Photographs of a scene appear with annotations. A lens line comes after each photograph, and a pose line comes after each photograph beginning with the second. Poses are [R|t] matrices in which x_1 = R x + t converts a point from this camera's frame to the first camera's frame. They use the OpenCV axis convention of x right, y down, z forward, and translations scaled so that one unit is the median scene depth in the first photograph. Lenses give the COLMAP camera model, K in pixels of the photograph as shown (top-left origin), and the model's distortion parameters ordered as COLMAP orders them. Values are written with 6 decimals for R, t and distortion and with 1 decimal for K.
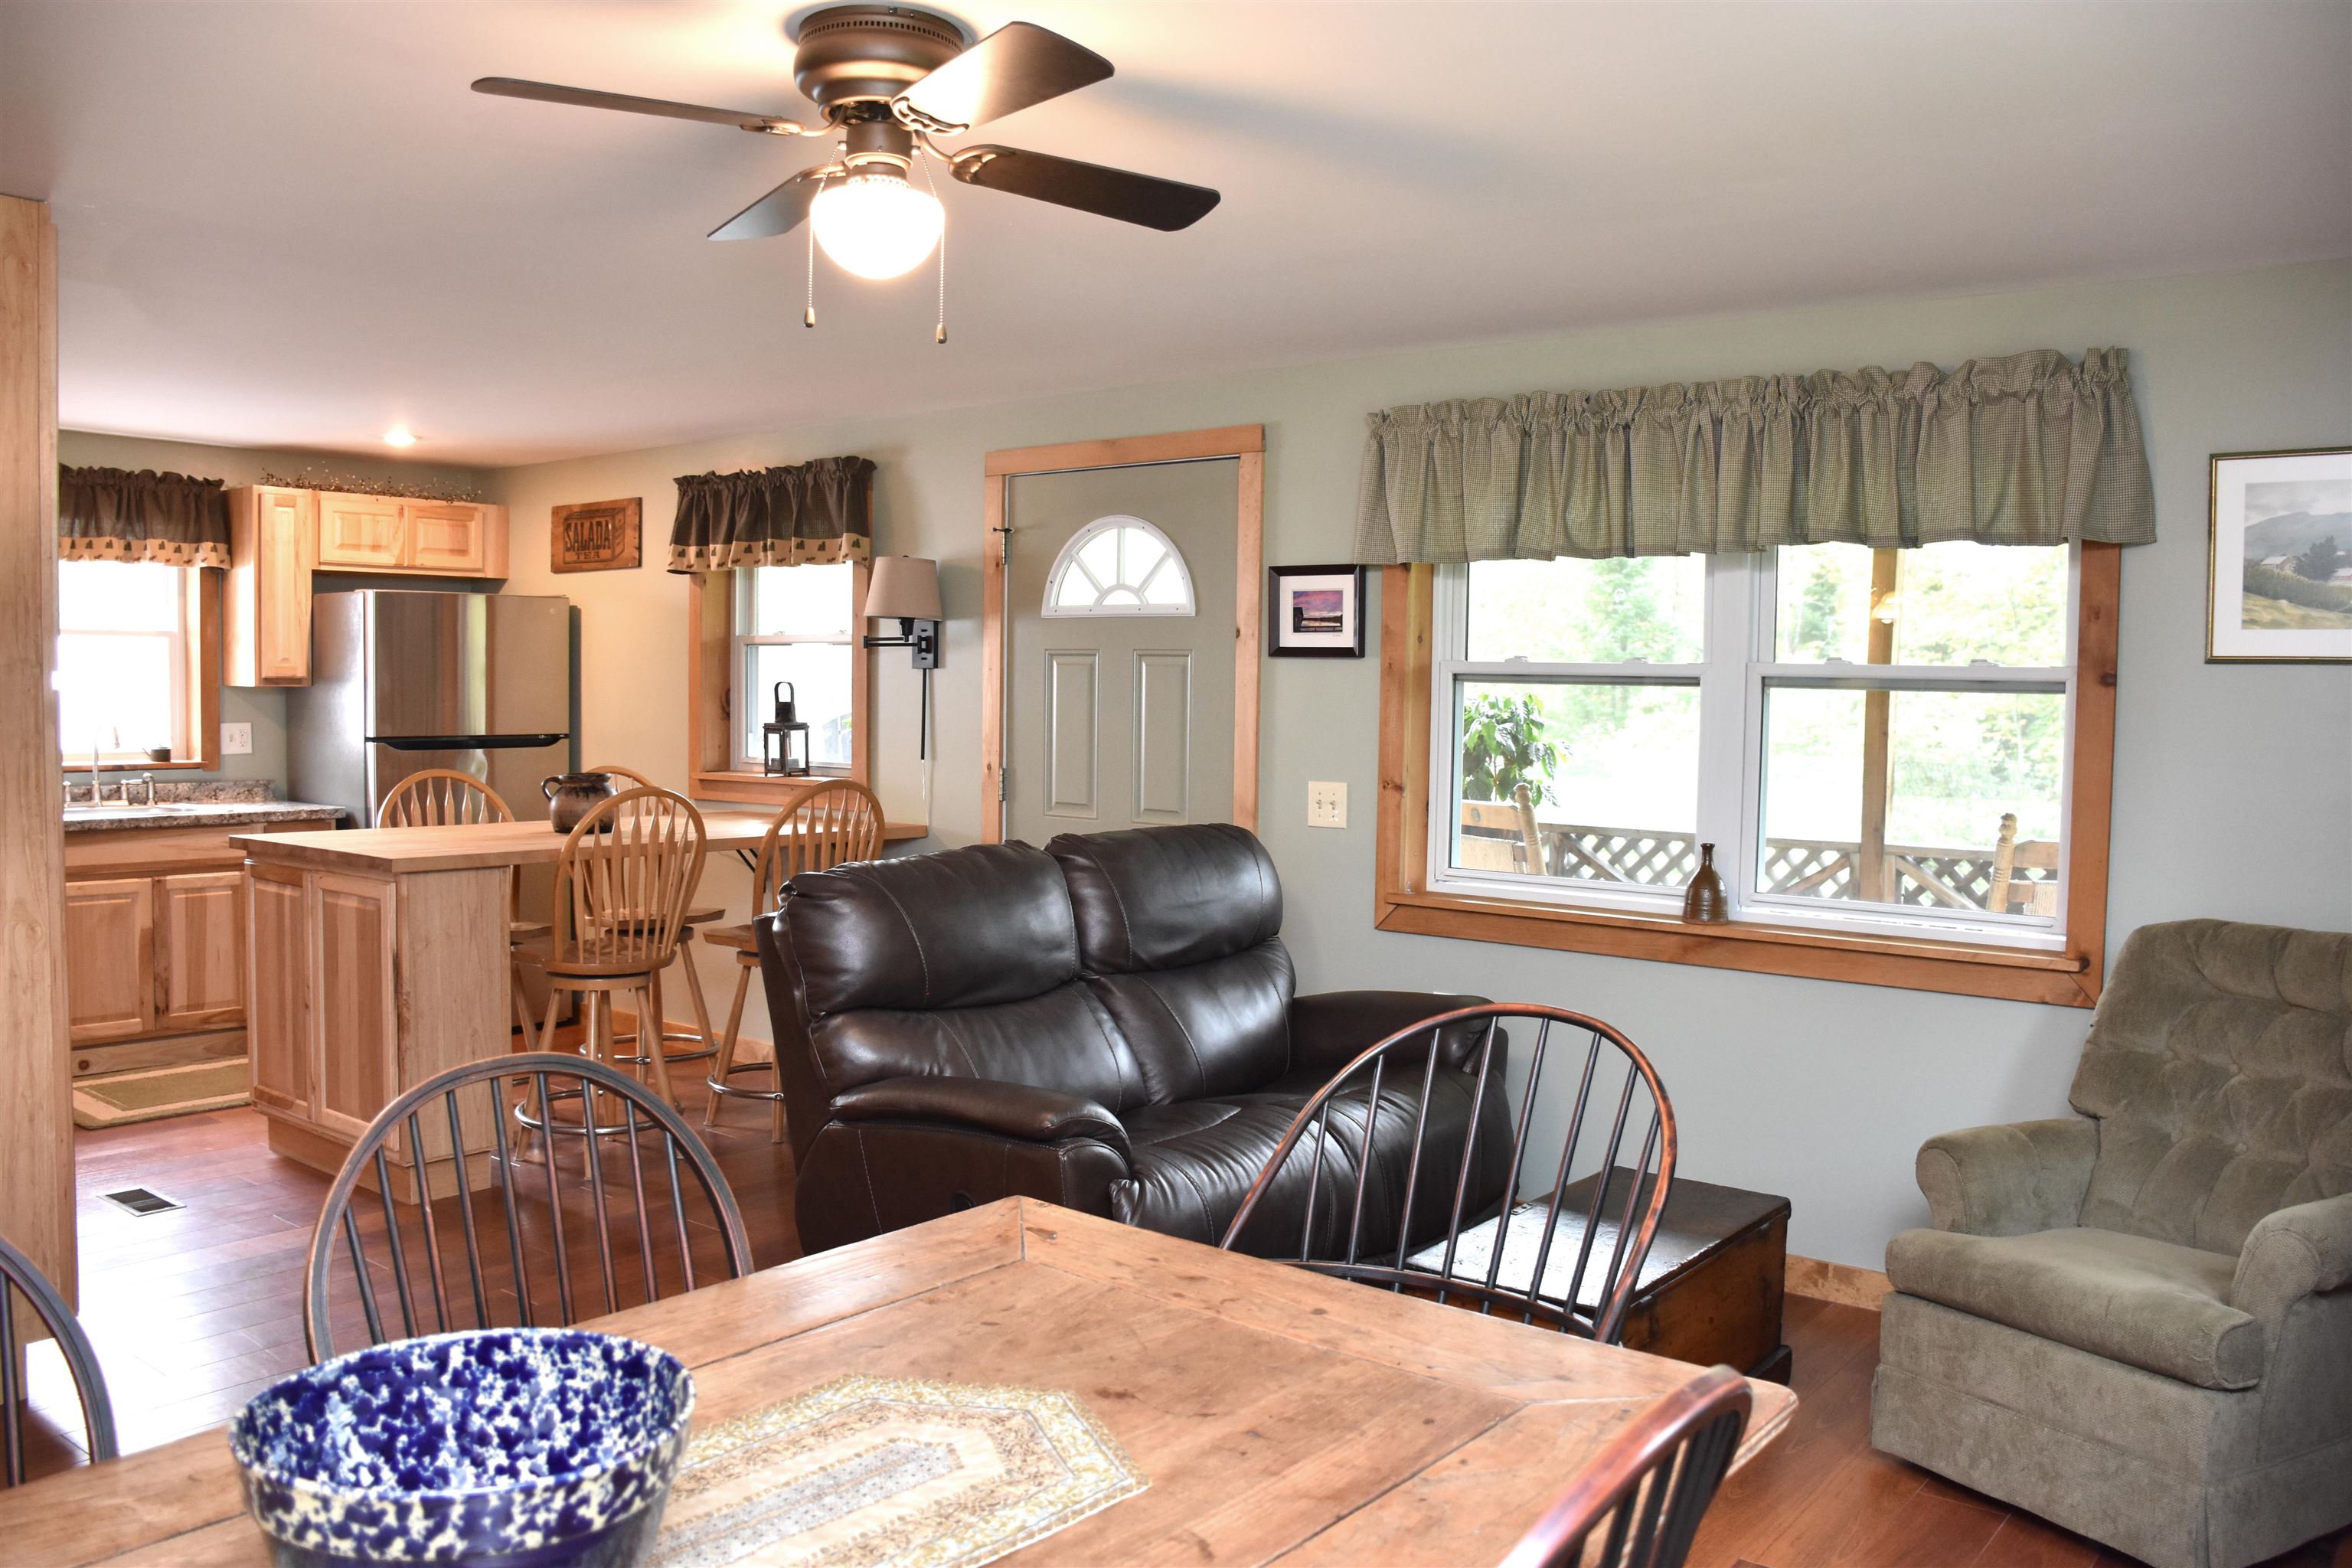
lens RADIAL K [[1833.9, 0, 1176.0], [0, 1833.9, 784.0], [0, 0, 1]] dist [-0.146790, 0.106921]
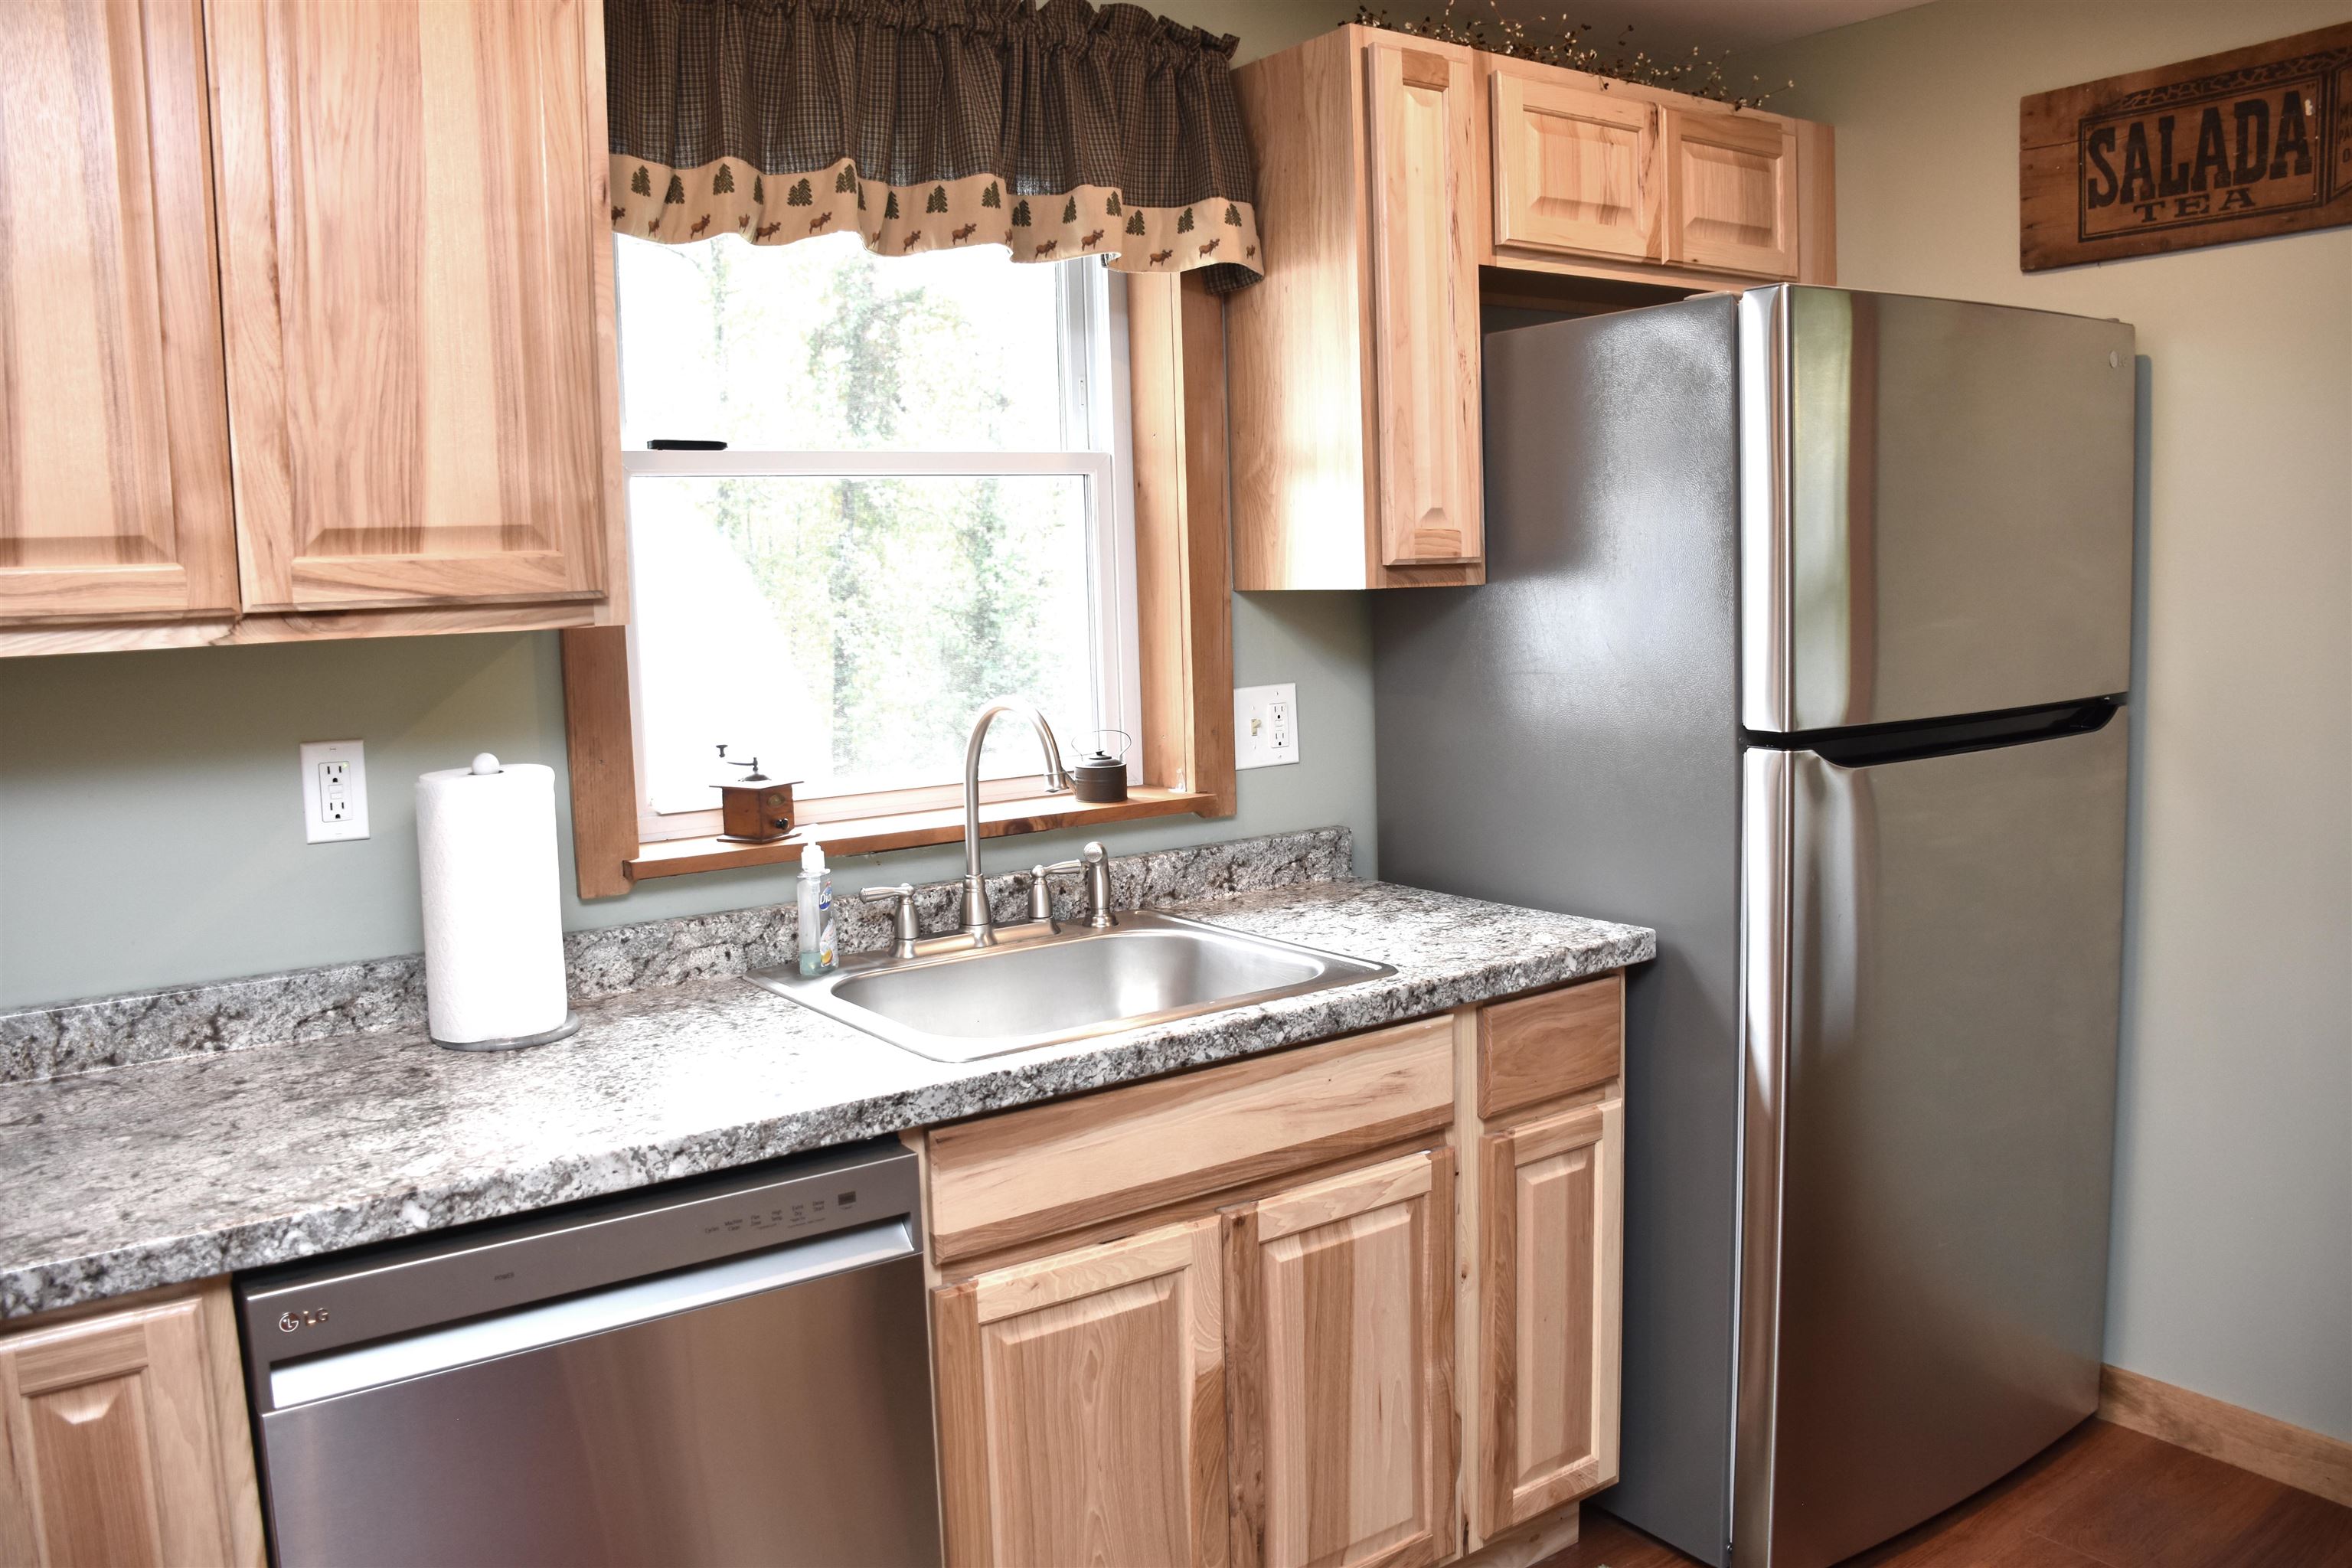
lens RADIAL K [[1833.9, 0, 1176.0], [0, 1833.9, 784.0], [0, 0, 1]] dist [-0.146790, 0.106921]
pose [[0.964994, -0.013642, -0.261918, -0.457985], [0.030027, 0.997827, 0.058657, -0.038624], [0.260549, -0.064468, 0.963306, 0.629771]]
